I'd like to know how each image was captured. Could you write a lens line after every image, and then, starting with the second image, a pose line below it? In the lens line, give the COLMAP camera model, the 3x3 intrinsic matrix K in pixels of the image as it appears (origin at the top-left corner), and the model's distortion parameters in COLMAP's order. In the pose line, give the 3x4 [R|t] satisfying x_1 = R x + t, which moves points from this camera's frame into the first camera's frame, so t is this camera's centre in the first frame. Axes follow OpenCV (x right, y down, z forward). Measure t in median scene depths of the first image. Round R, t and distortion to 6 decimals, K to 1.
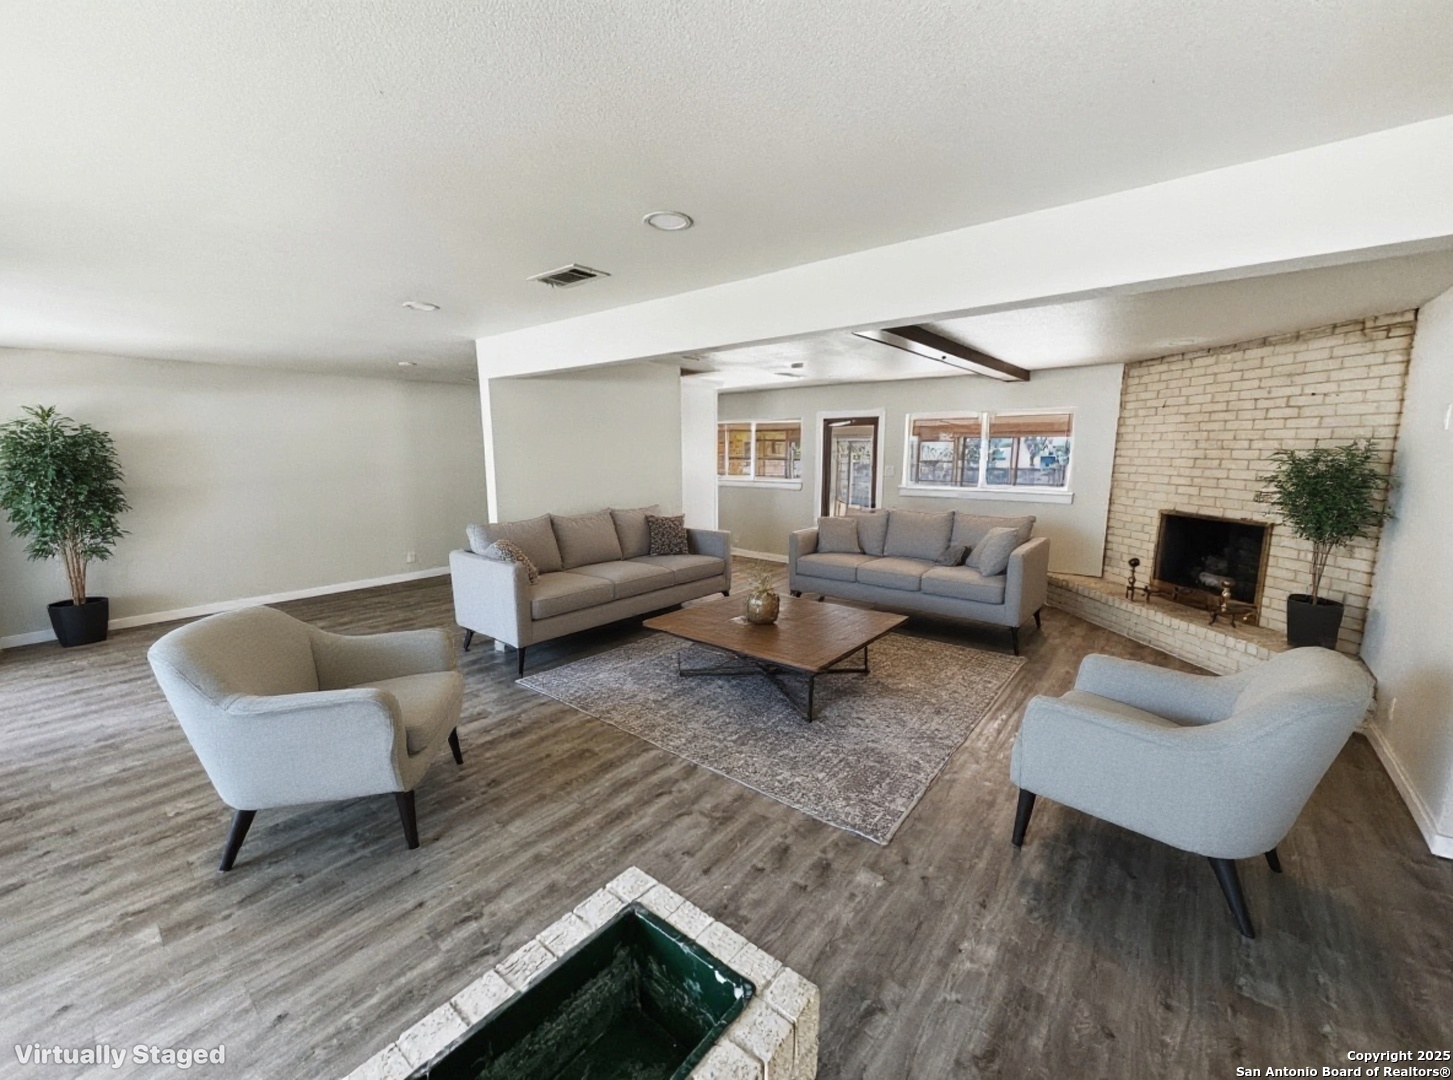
lens RADIAL K [[578.7, 0, 724.6], [0, 578.7, 542.6], [0, 0, 1]] dist [-0.003650, -0.000136]
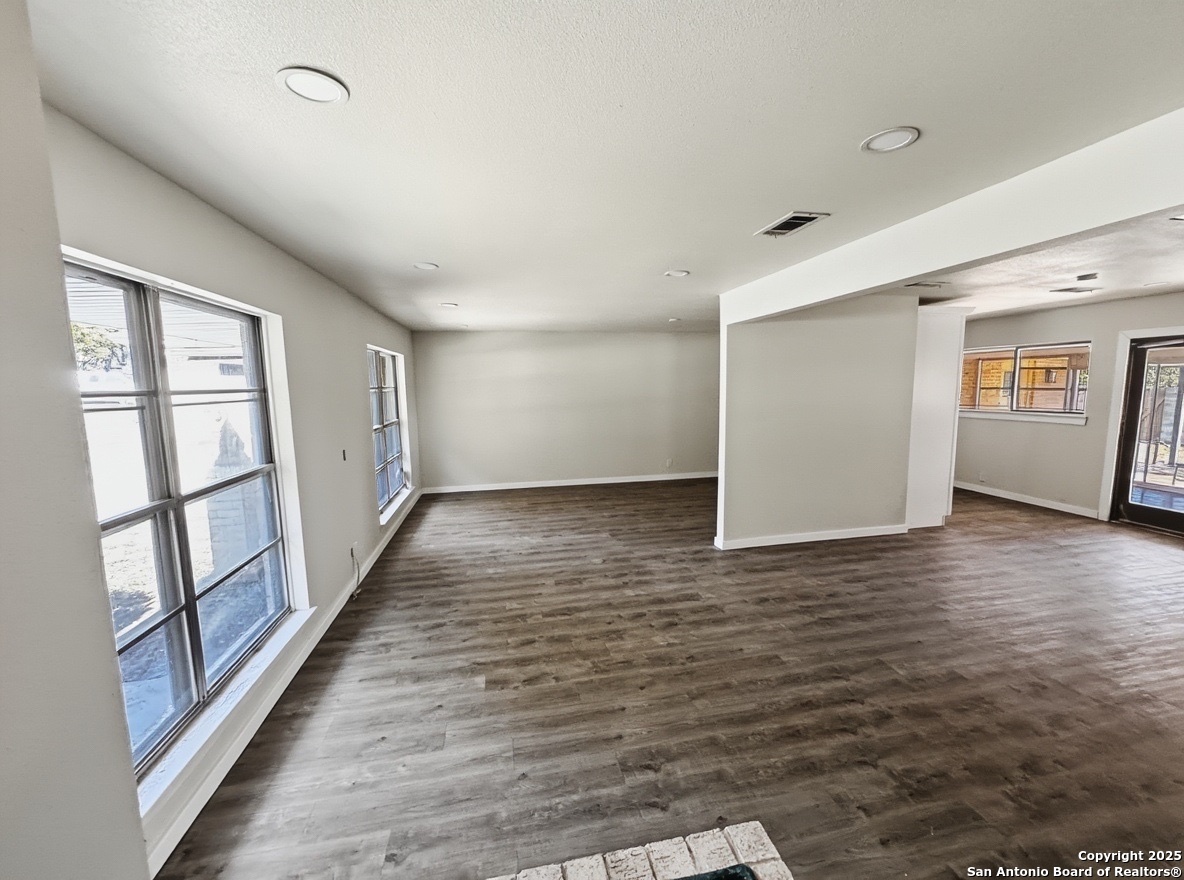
lens RADIAL K [[471.6, 0, 593.5], [0, 471.6, 440.9], [0, 0, 1]] dist [-0.003650, -0.000136]
pose [[0.773917, 0.063707, -0.630075, 0.034748], [-0.087046, 0.996185, -0.006194, -0.011278], [0.627276, 0.059639, 0.776510, 0.094171]]
